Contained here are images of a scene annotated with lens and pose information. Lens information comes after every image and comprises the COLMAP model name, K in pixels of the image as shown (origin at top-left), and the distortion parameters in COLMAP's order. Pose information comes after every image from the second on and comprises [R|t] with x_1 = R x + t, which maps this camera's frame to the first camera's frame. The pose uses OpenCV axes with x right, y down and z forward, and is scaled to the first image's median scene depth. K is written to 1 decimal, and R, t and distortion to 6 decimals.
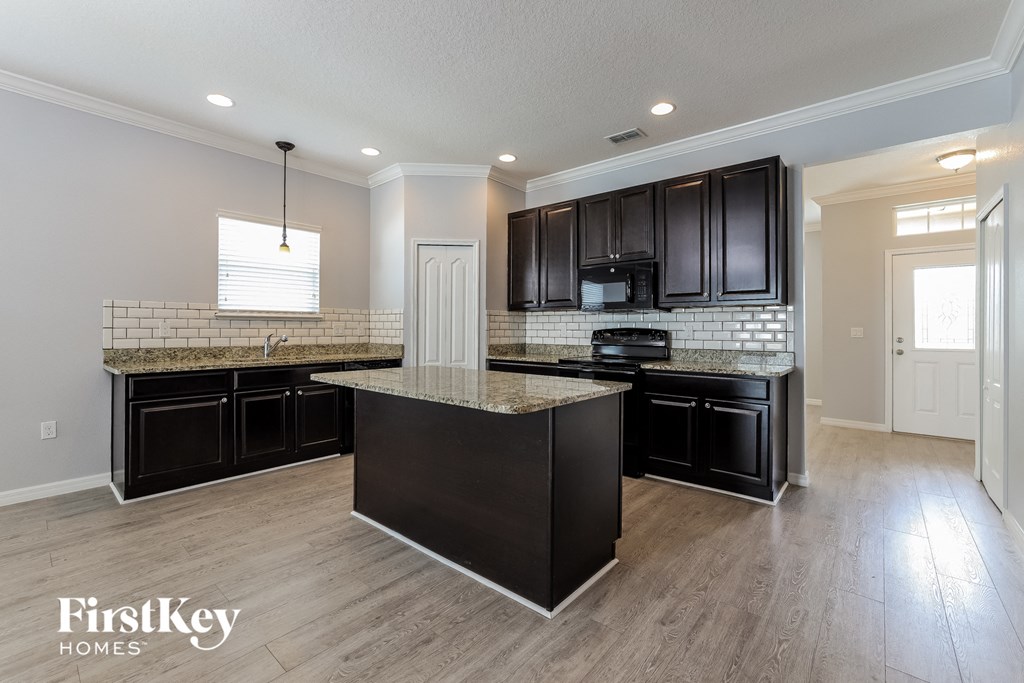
lens RADIAL K [[437.6, 0, 507.1], [0, 437.6, 327.5], [0, 0, 1]] dist [0.002770, 0.002611]
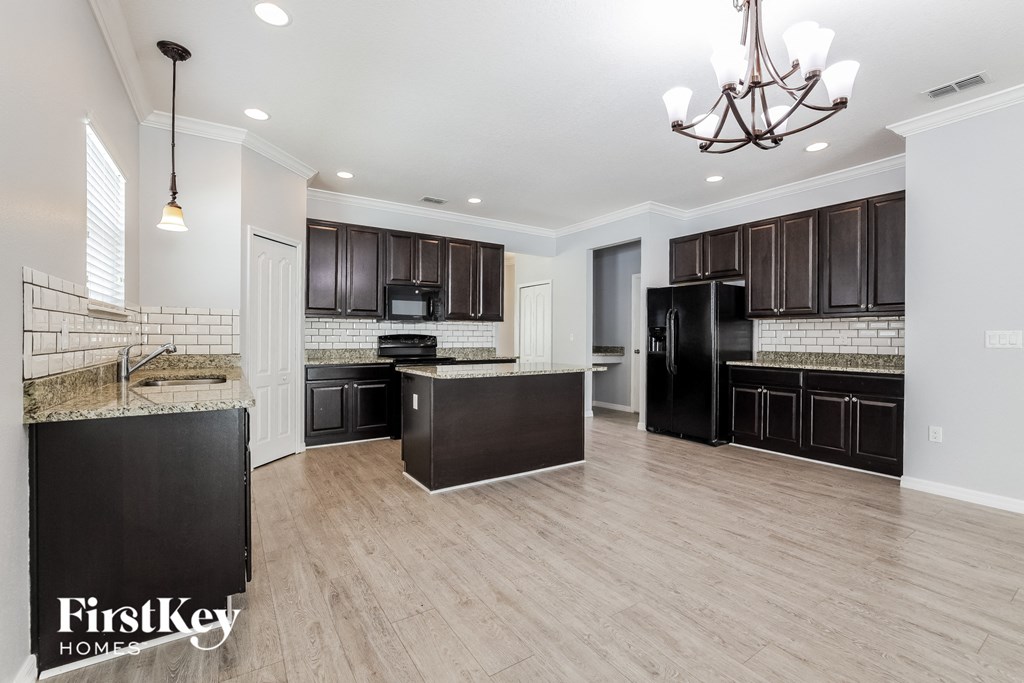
lens RADIAL K [[437.6, 0, 510.0], [0, 437.6, 338.0], [0, 0, 1]] dist [0.002770, 0.002611]
pose [[0.273260, -0.004884, 0.961928, -1.229164], [-0.008801, 0.999933, 0.007577, -0.000463], [-0.961900, -0.010536, 0.273199, 0.421962]]
